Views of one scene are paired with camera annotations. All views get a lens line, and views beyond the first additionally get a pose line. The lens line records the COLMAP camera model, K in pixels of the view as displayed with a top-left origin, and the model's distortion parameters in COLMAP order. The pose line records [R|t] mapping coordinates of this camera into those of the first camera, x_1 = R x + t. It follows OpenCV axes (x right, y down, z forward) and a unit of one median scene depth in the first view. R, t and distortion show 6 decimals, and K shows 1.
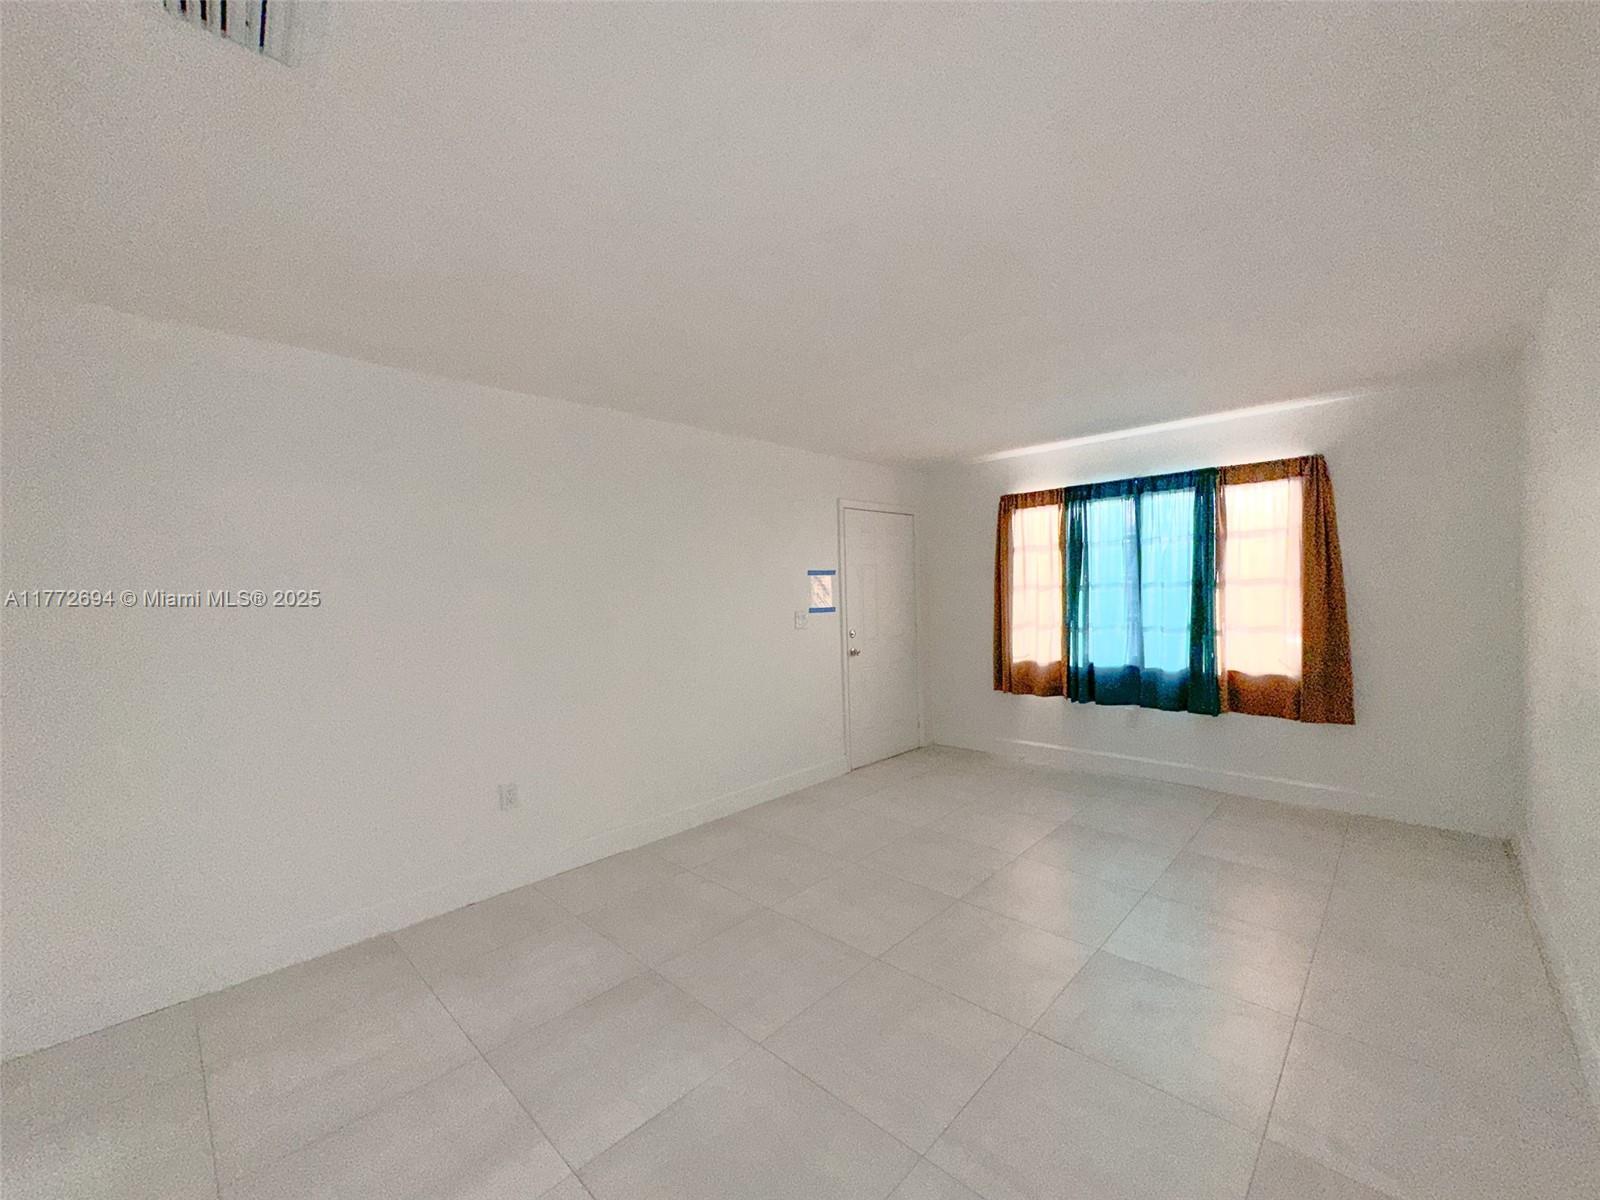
lens RADIAL K [[646.6, 0, 806.2], [0, 646.6, 601.0], [0, 0, 1]] dist [-0.000394, 0.000285]
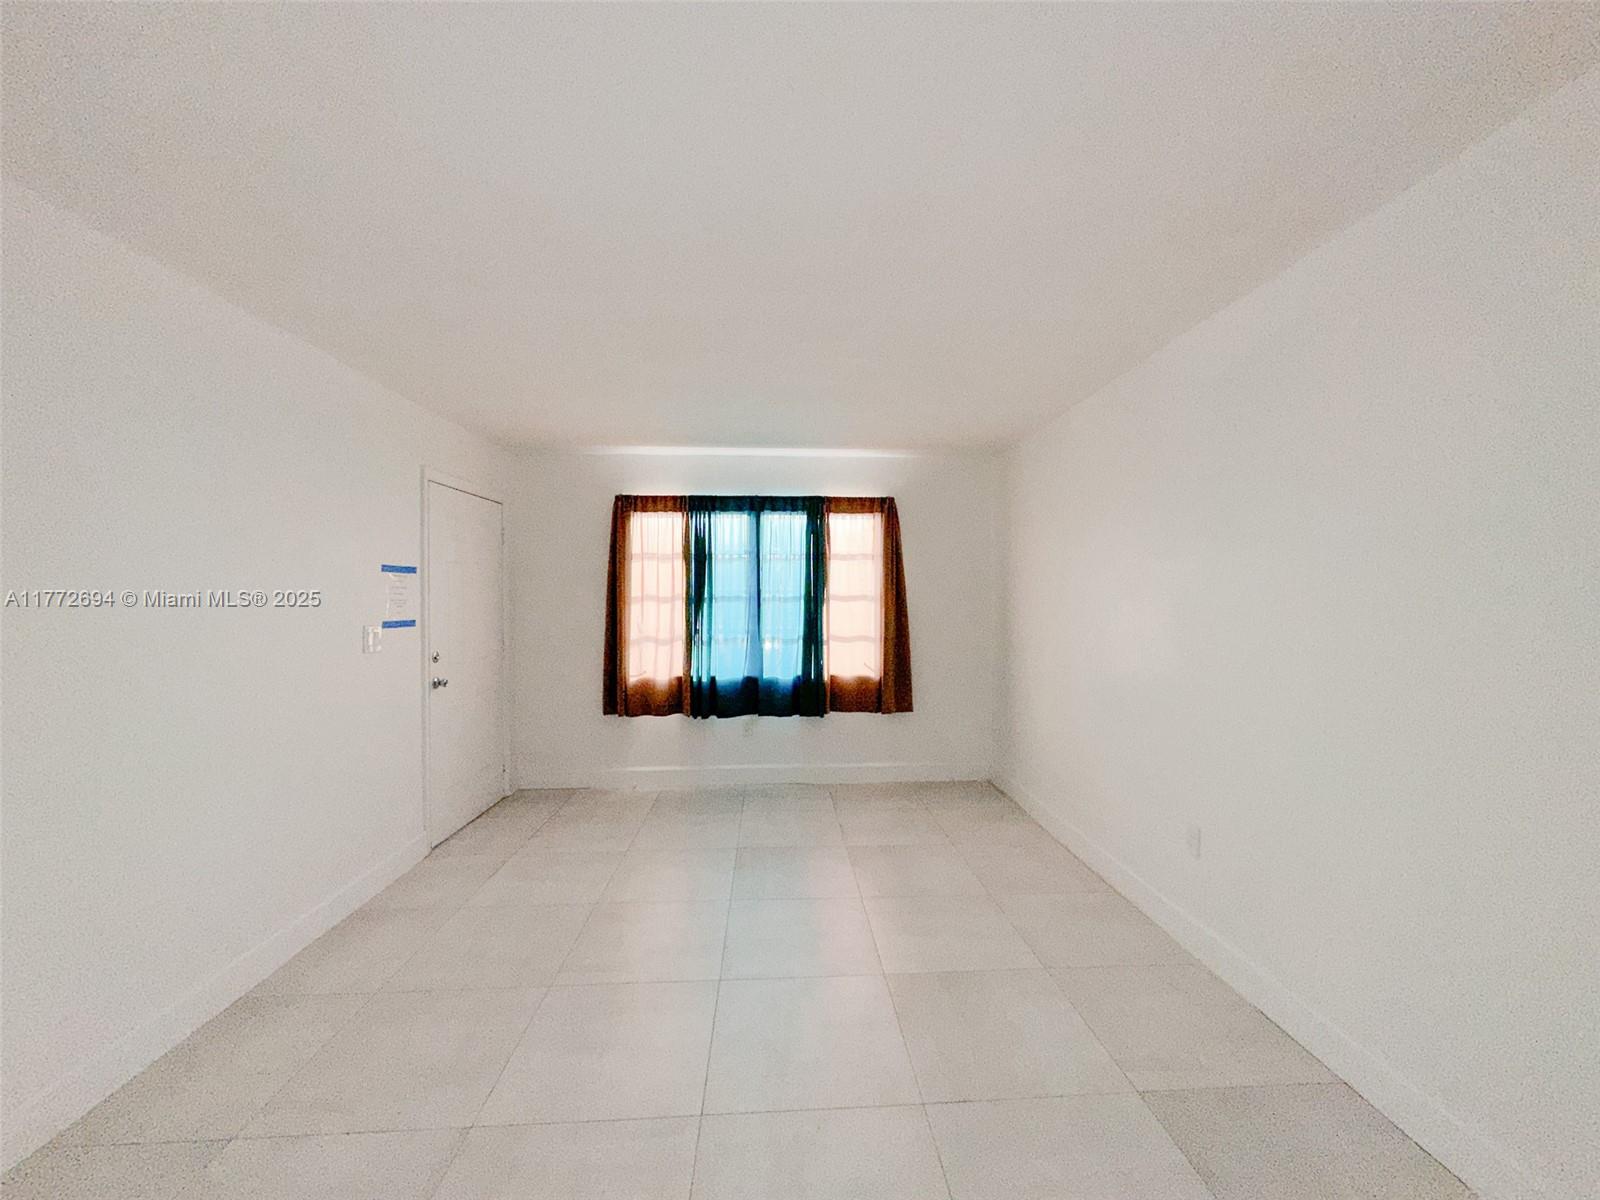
lens RADIAL K [[646.6, 0, 799.6], [0, 646.6, 605.4], [0, 0, 1]] dist [-0.000394, 0.000285]
pose [[0.676033, 0.017629, 0.736661, -0.202733], [-0.004175, 0.999789, -0.020095, 0.006533], [-0.736860, 0.010509, 0.675964, 0.240220]]
